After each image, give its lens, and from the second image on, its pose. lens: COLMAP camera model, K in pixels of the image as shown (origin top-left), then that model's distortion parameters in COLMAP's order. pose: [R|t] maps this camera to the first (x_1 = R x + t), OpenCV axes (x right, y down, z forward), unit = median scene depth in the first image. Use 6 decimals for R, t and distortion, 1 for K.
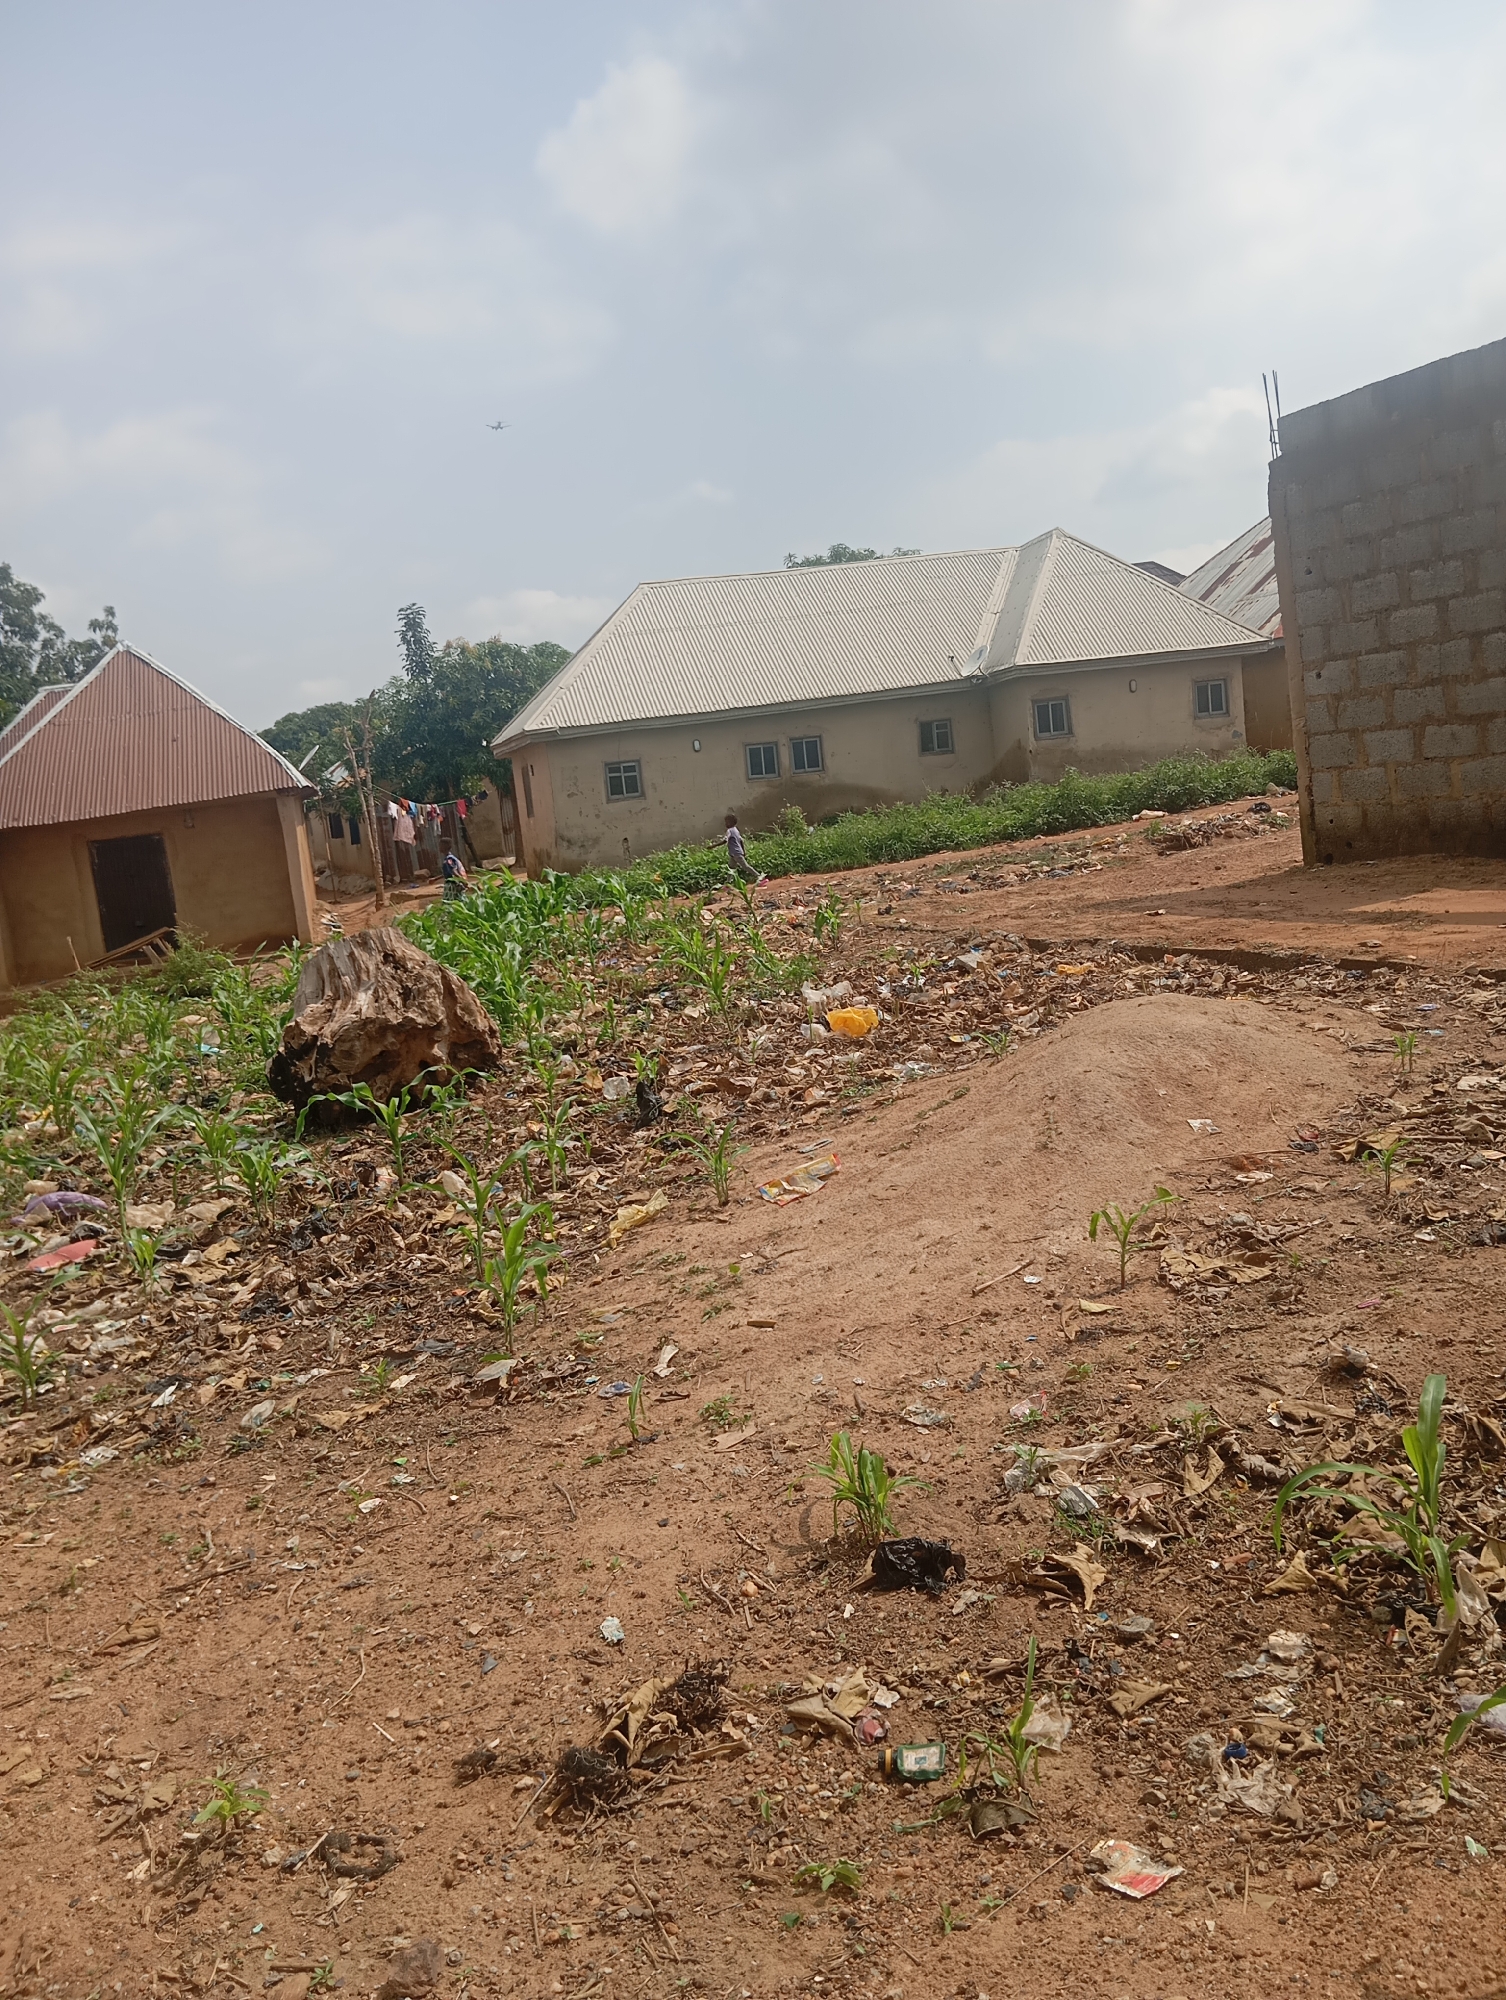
lens RADIAL K [[1625.9, 0, 770.1], [0, 1625.9, 995.1], [0, 0, 1]] dist [0.076333, -0.159897]
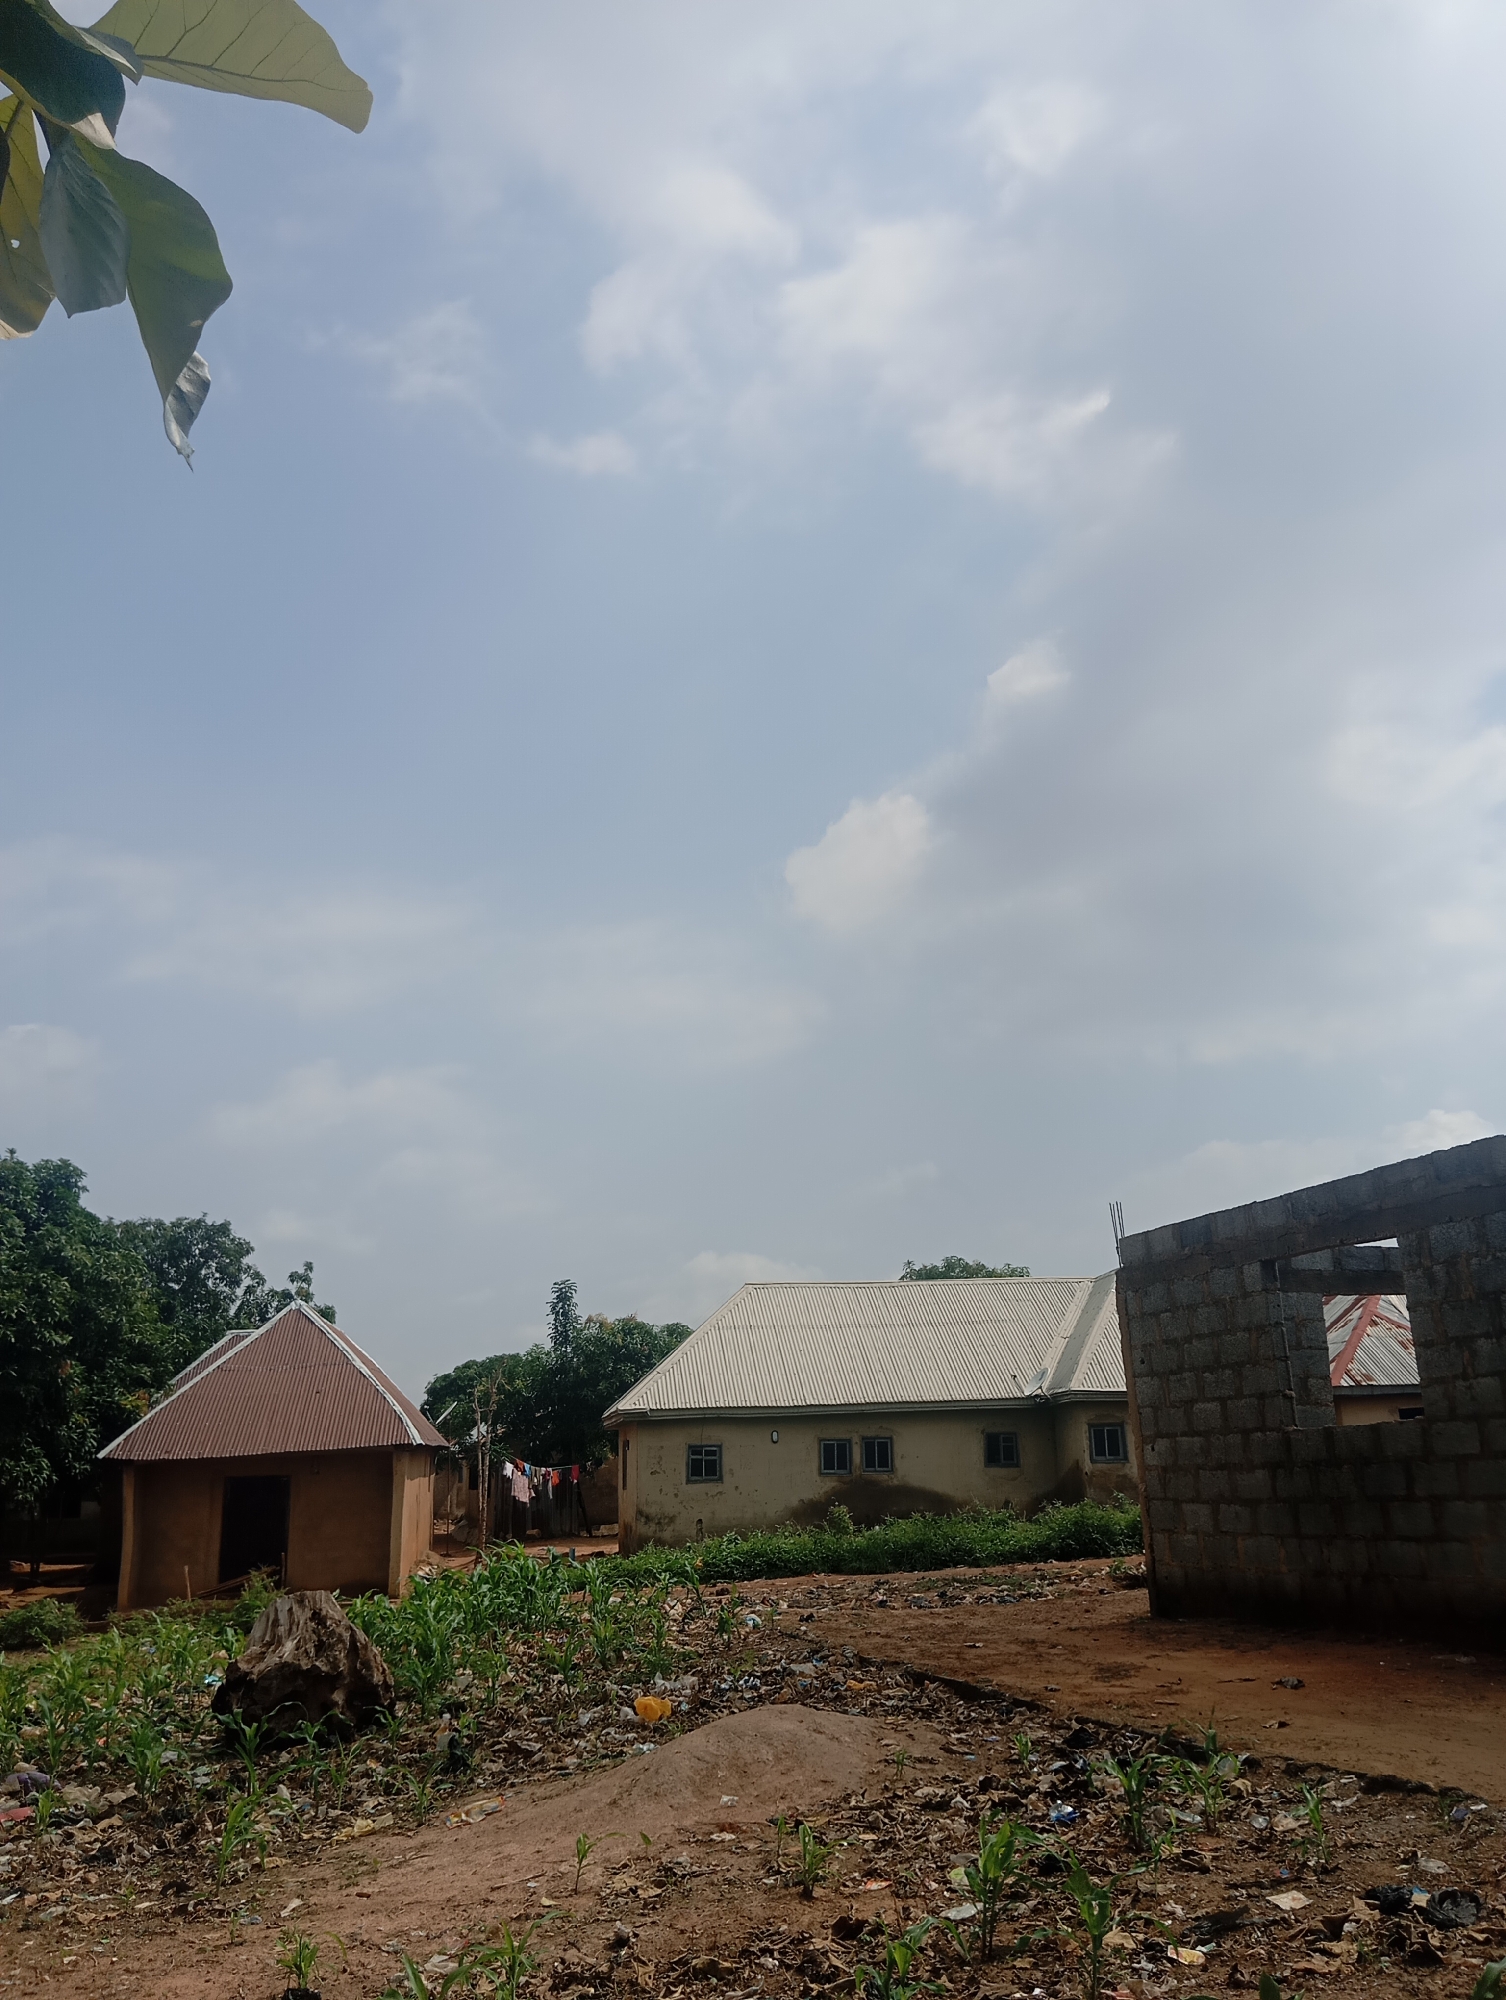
lens RADIAL K [[1625.9, 0, 770.1], [0, 1625.9, 995.1], [0, 0, 1]] dist [0.076333, -0.159897]
pose [[0.988966, 0.055259, -0.137453, 0.333988], [-0.104804, 0.916732, -0.385512, -0.011562], [0.104704, 0.395664, 0.912407, -0.428896]]
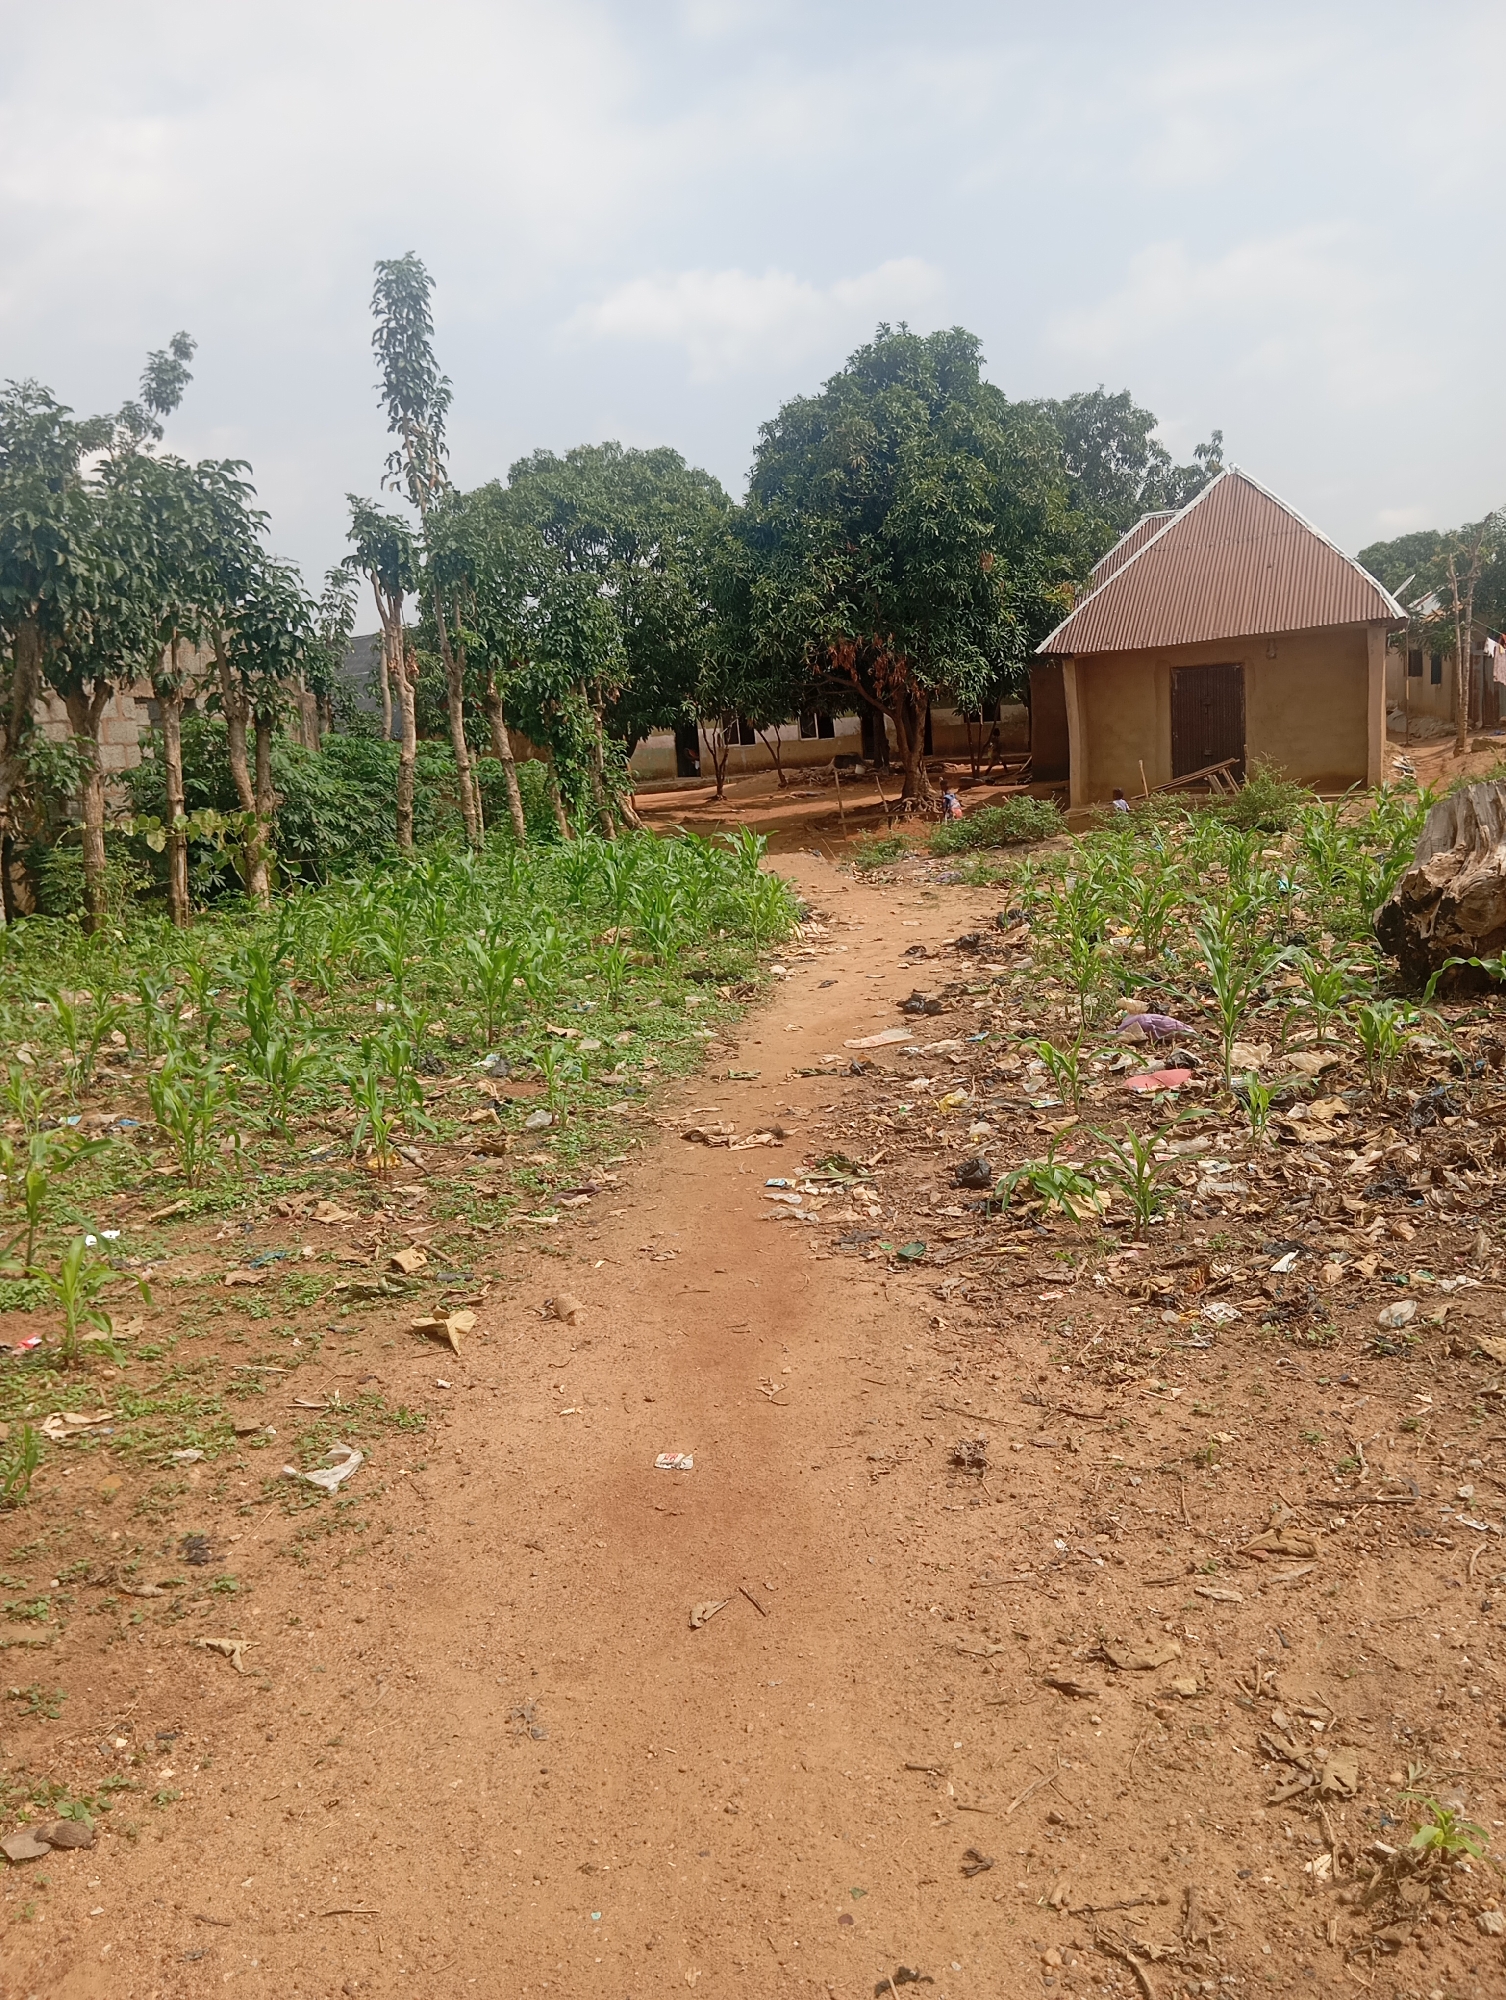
lens RADIAL K [[1625.9, 0, 770.1], [0, 1625.9, 995.1], [0, 0, 1]] dist [0.076333, -0.159897]
pose [[0.815042, 0.159792, -0.556931, -0.080243], [-0.104958, 0.986034, 0.129307, 0.005867], [0.569815, -0.046936, 0.820431, 0.061690]]
